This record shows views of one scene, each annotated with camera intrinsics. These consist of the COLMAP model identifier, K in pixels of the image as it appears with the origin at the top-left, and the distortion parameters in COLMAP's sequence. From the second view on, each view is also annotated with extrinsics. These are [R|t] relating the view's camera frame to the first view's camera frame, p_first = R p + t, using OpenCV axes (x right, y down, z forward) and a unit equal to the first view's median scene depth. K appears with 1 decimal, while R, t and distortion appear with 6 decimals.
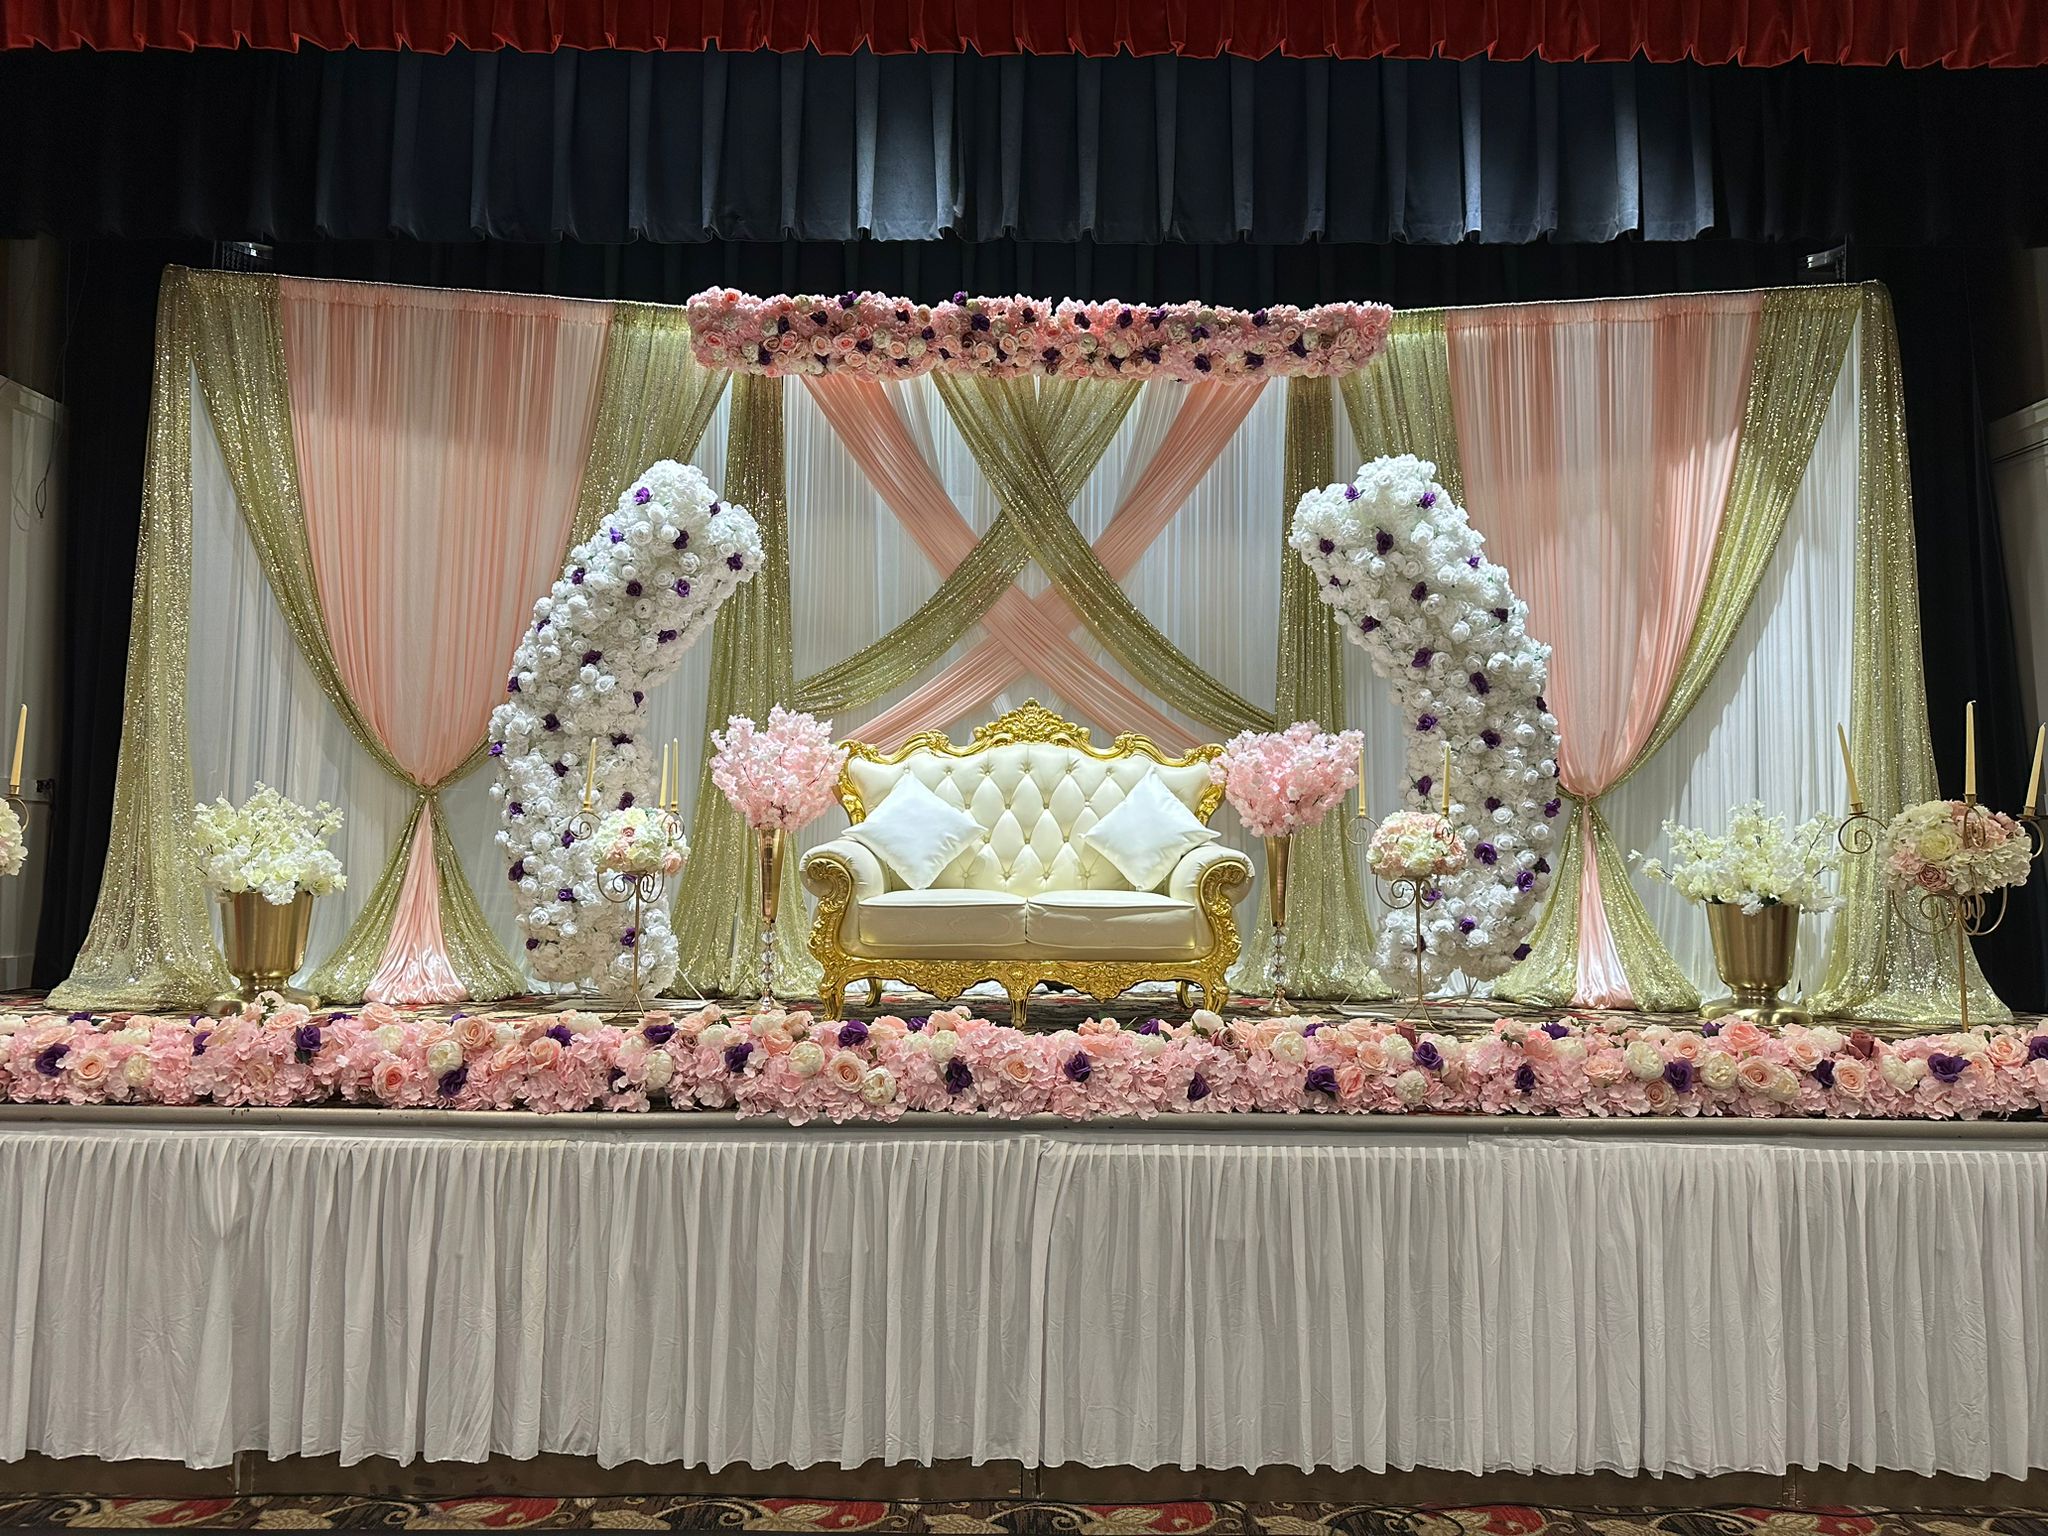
lens RADIAL K [[1457.6, 0, 1024.0], [0, 1457.6, 768.0], [0, 0, 1]] dist [-0.008106, -0.001572]
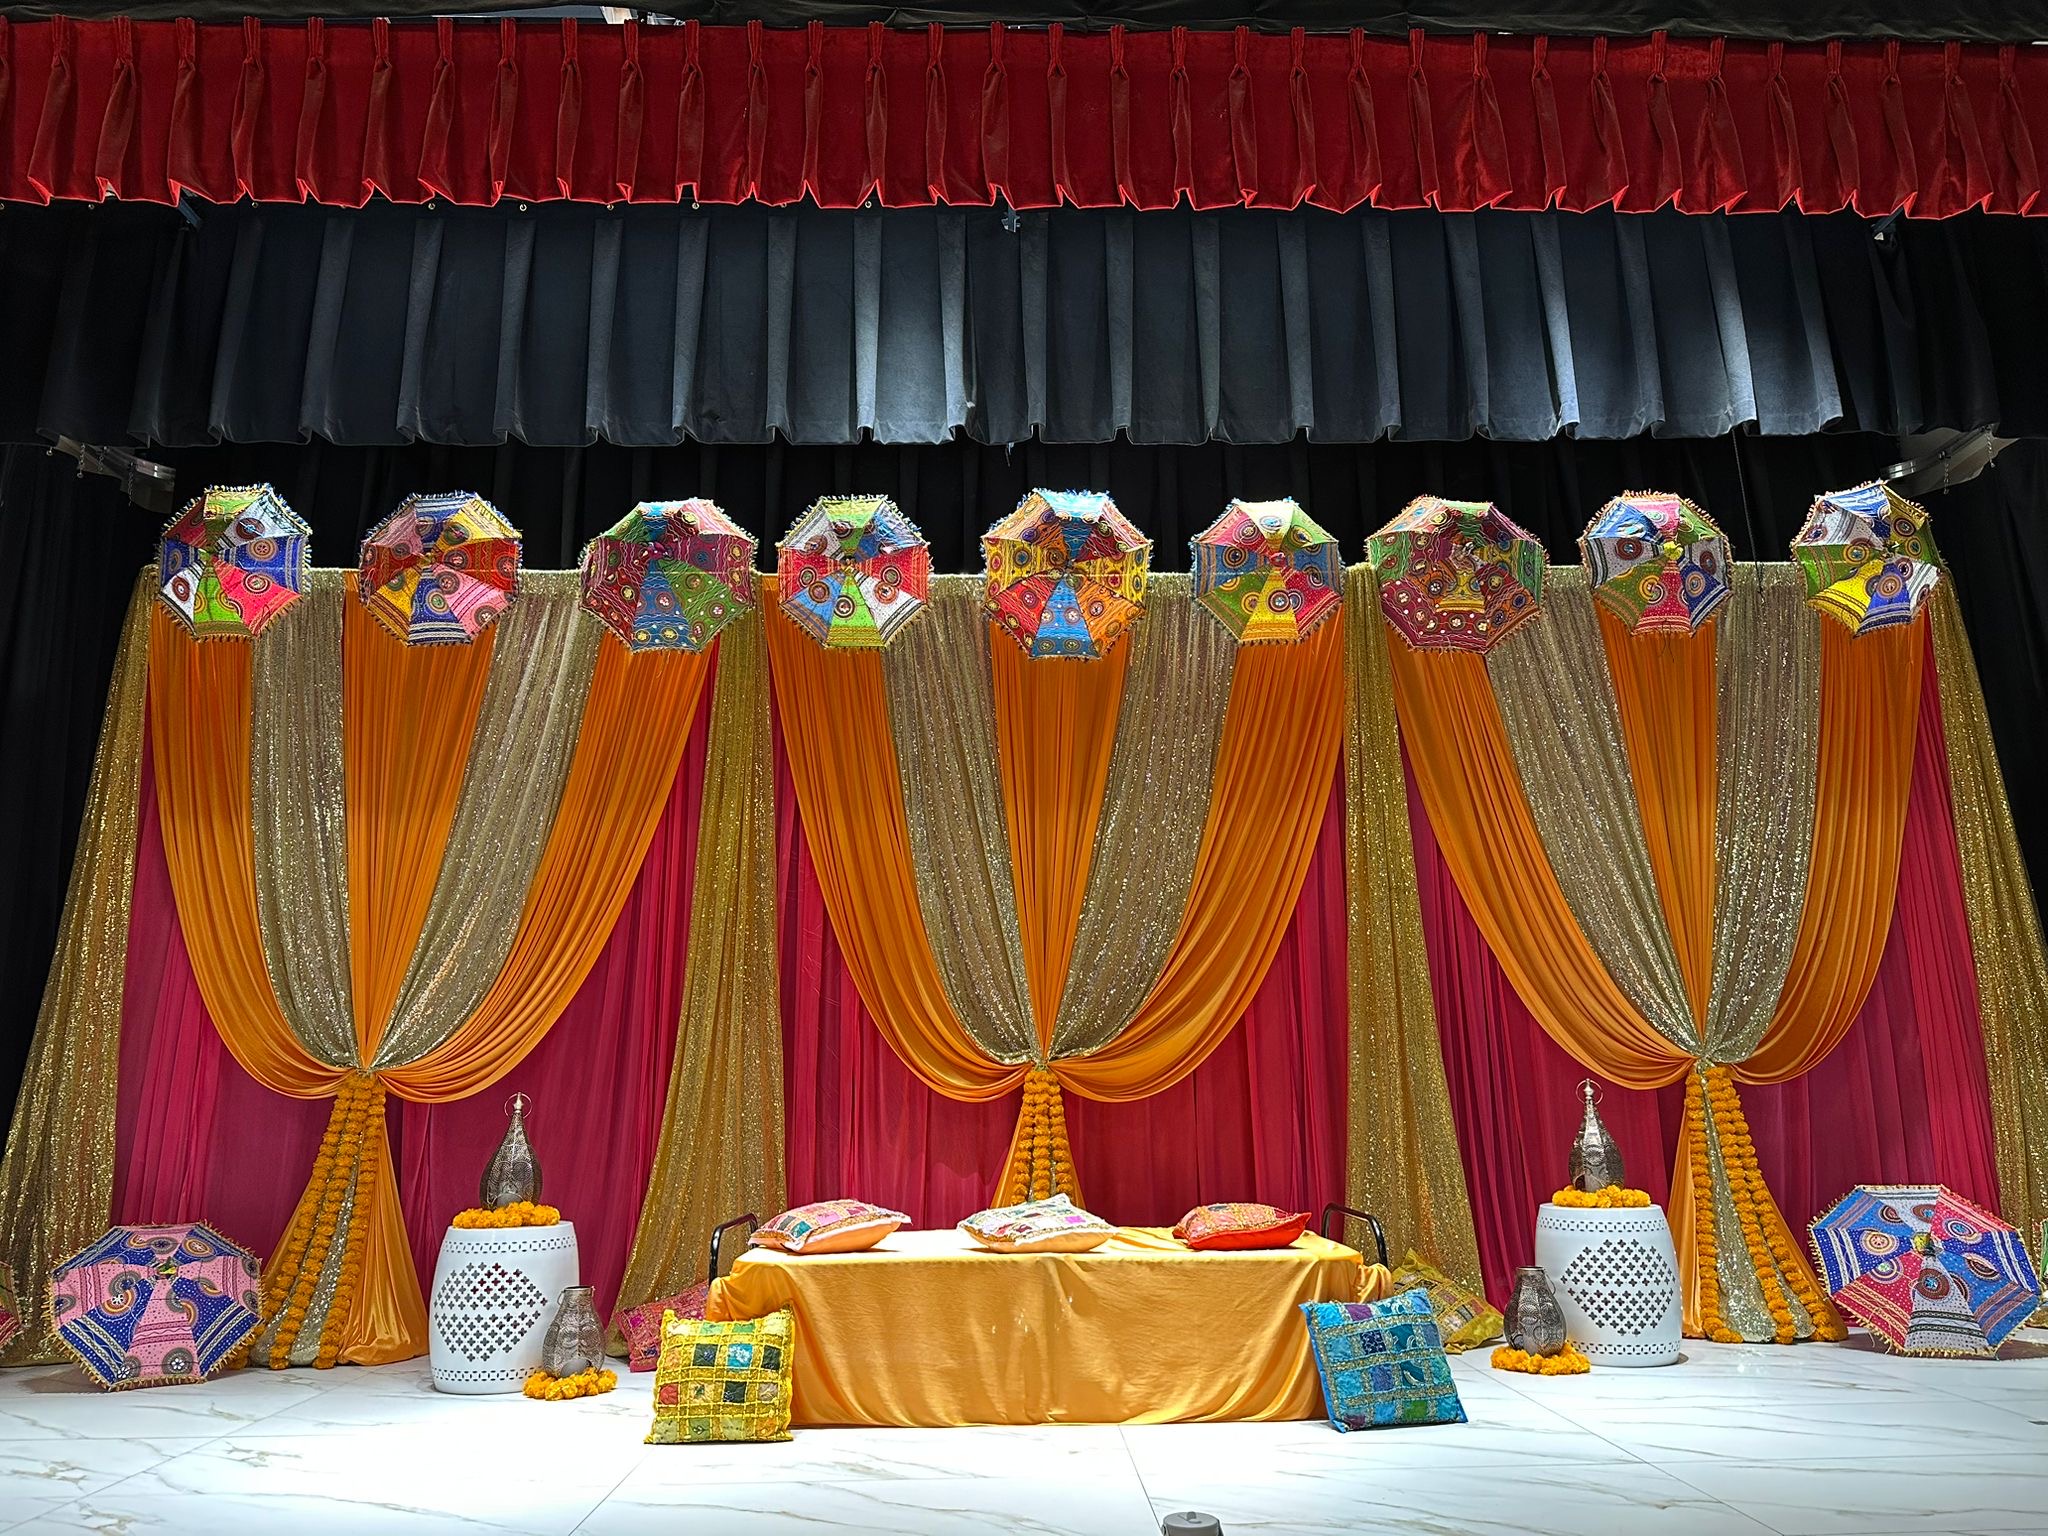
lens RADIAL K [[1449.4, 0, 1036.8], [0, 1449.4, 769.5], [0, 0, 1]] dist [0.000483, -0.000498]
pose [[0.999369, -0.014203, 0.032551, -0.047607], [0.019556, 0.985157, -0.170541, -0.030879], [-0.029646, 0.171070, 0.984813, 0.237013]]
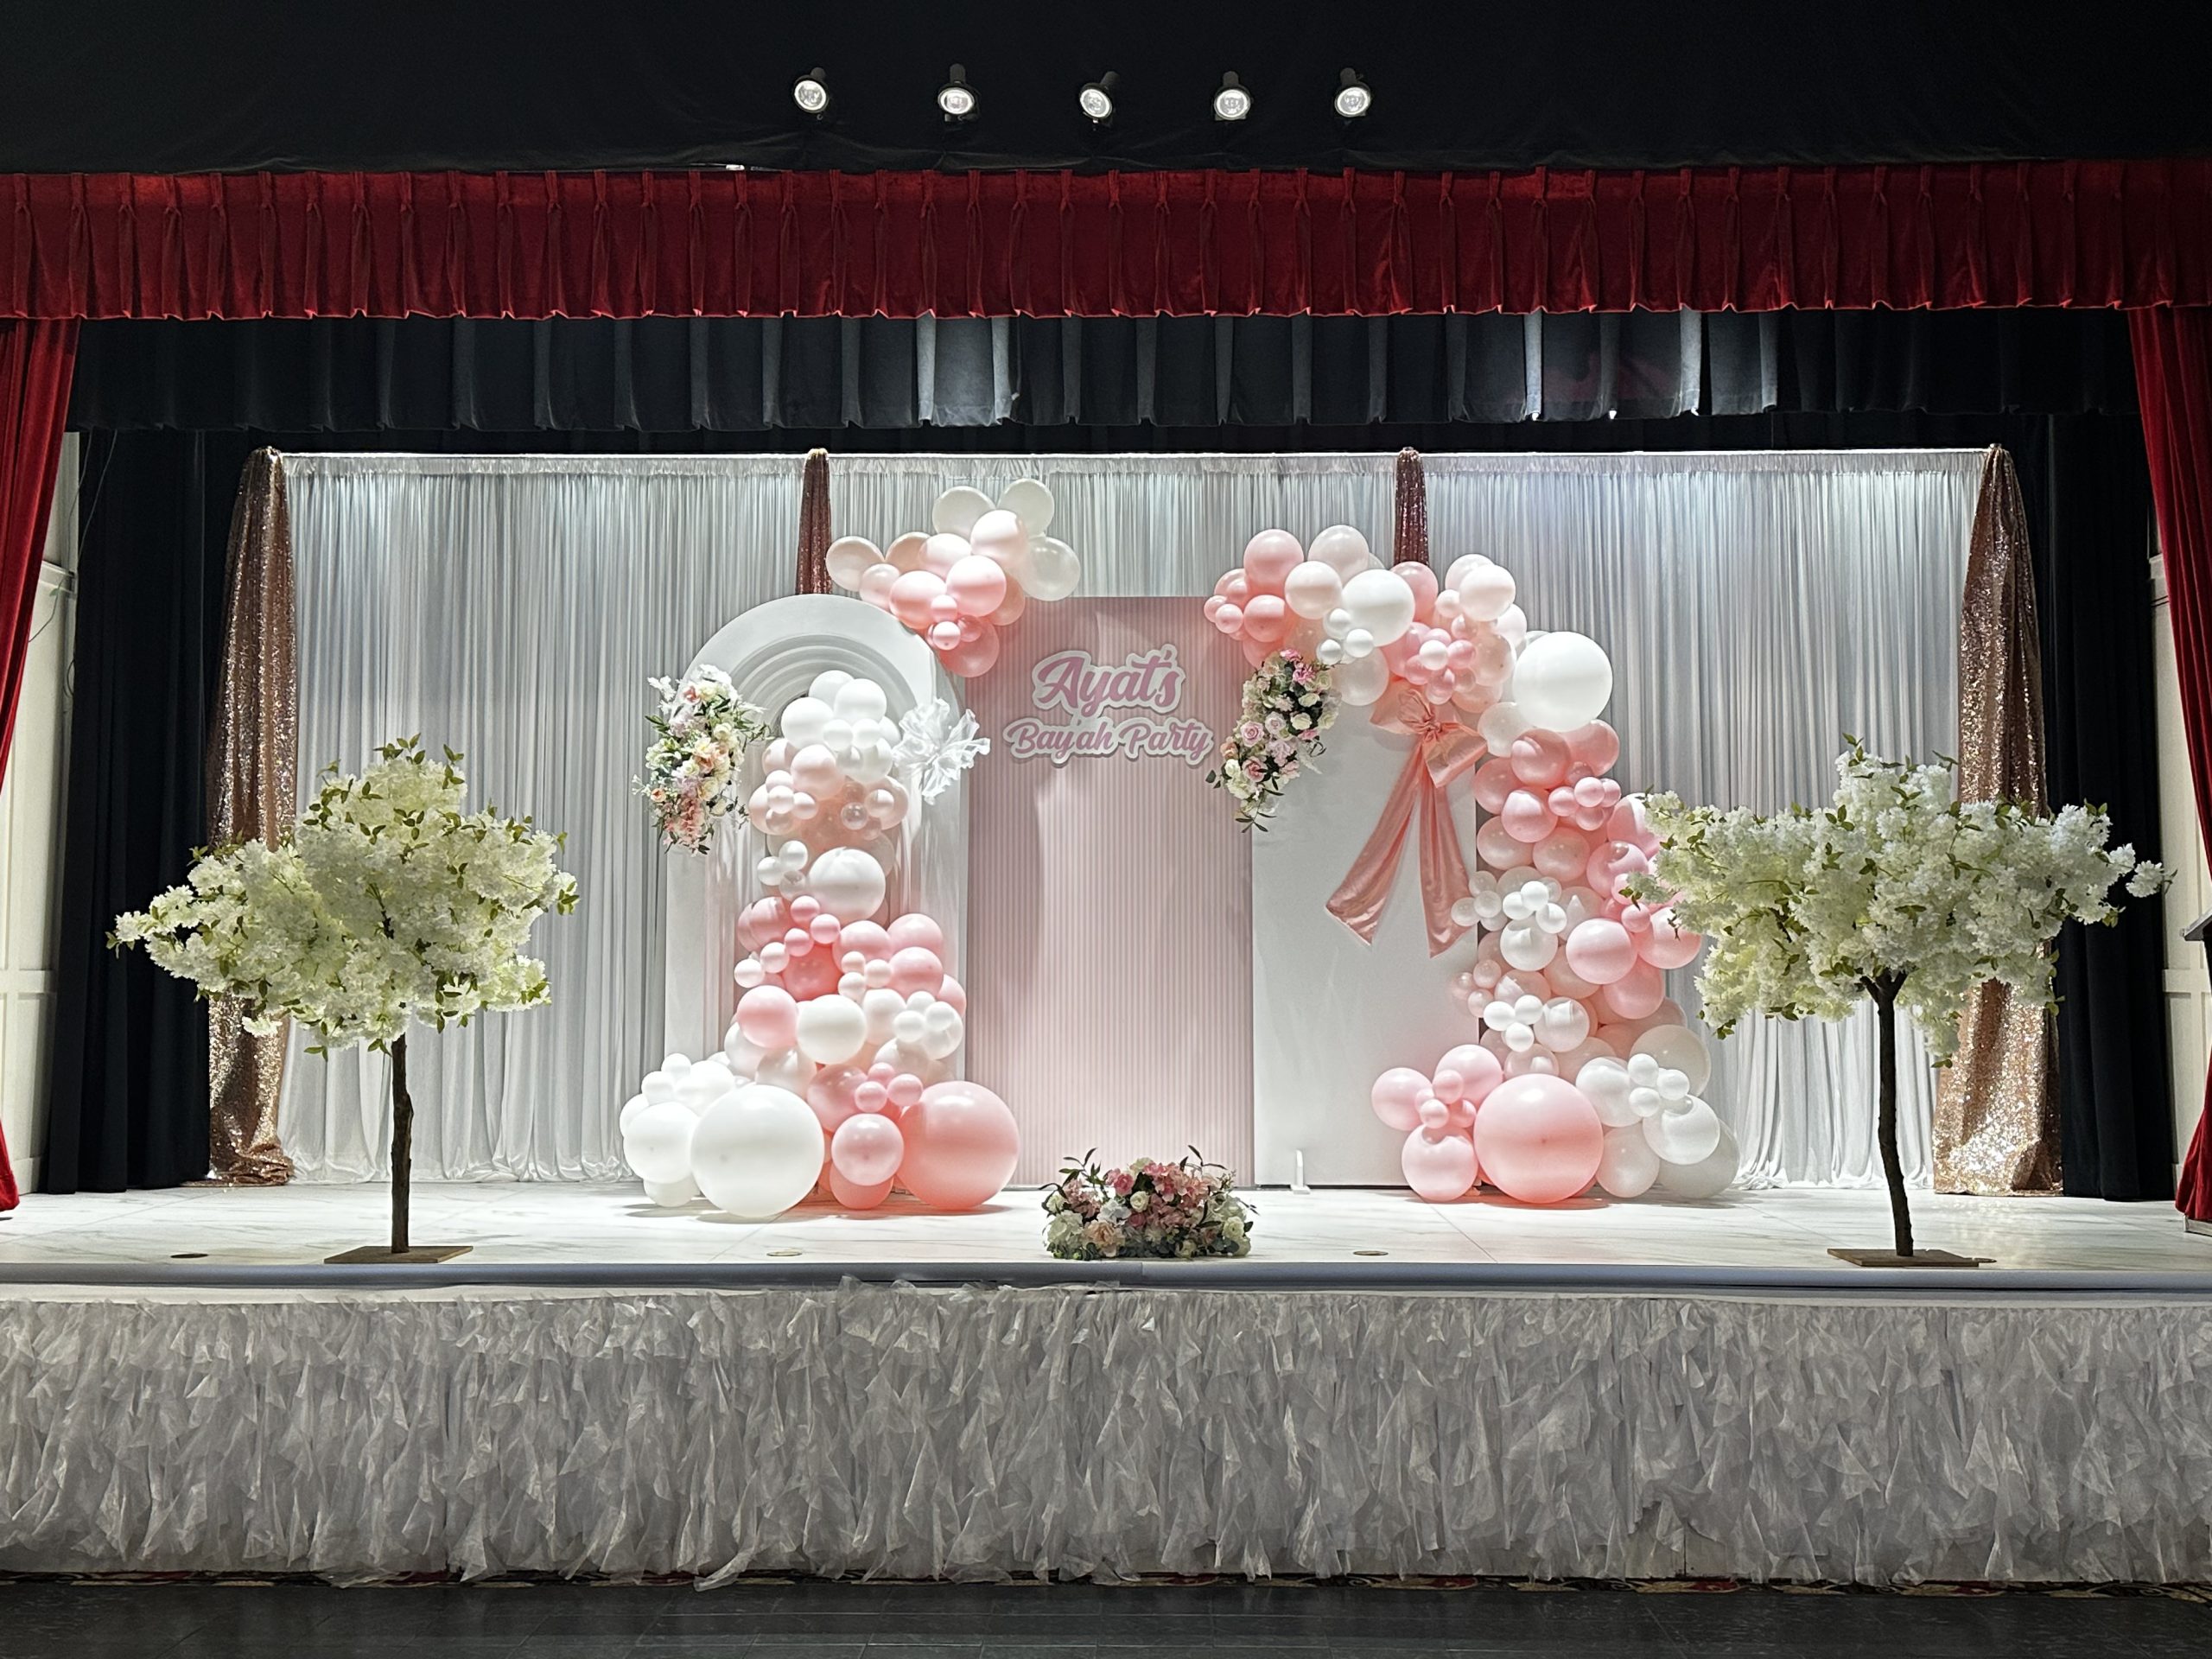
lens RADIAL K [[2451.5, 0, 1106.0], [0, 2451.5, 829.5], [0, 0, 1]] dist [0.093745, -0.030605]
pose [[0.999668, -0.010172, -0.023688, 0.065497], [0.010056, 0.999937, -0.004971, -0.095072], [0.023737, 0.004731, 0.999707, -0.855590]]
